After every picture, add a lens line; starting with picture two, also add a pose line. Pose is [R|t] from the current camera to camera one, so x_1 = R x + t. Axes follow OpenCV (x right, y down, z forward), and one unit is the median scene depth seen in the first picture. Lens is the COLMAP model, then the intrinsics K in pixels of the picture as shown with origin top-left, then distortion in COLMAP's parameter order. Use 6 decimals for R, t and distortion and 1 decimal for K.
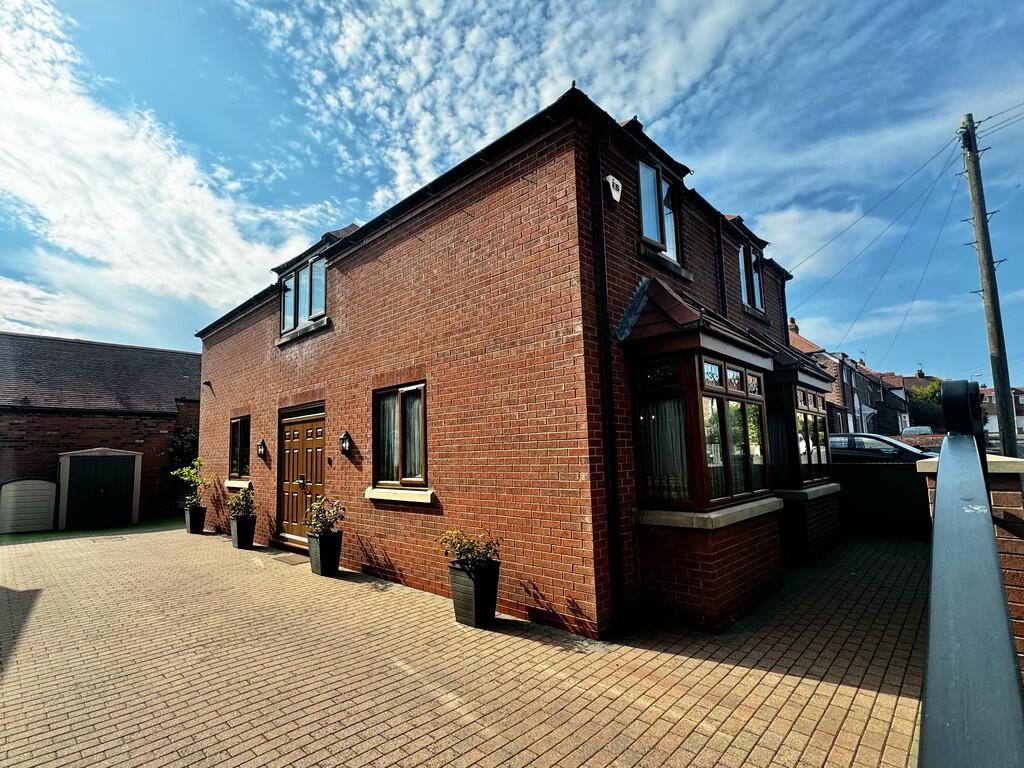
lens RADIAL K [[445.3, 0, 510.6], [0, 445.3, 397.1], [0, 0, 1]] dist [-0.001002, -0.000230]
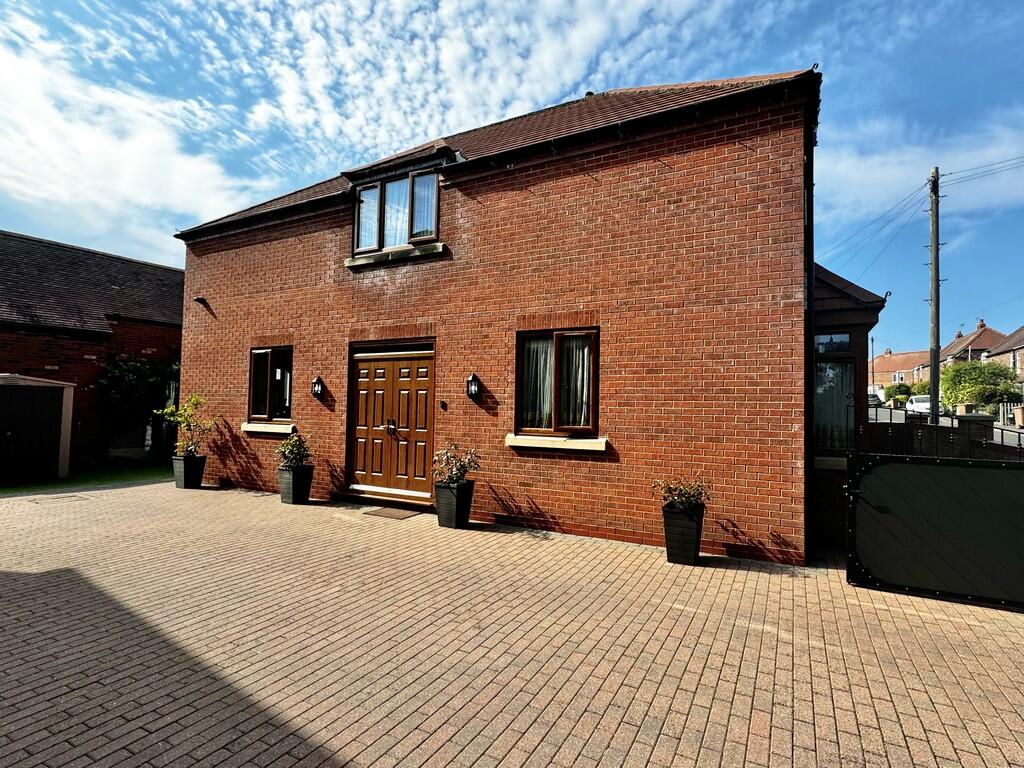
lens RADIAL K [[411.9, 0, 512.0], [0, 411.9, 384.0], [0, 0, 1]] dist [-0.002920, -0.000361]
pose [[0.939557, 0.059517, 0.337180, -0.614526], [-0.081473, 0.995353, 0.051332, 0.051515], [-0.332558, -0.075700, 0.940040, 0.185911]]
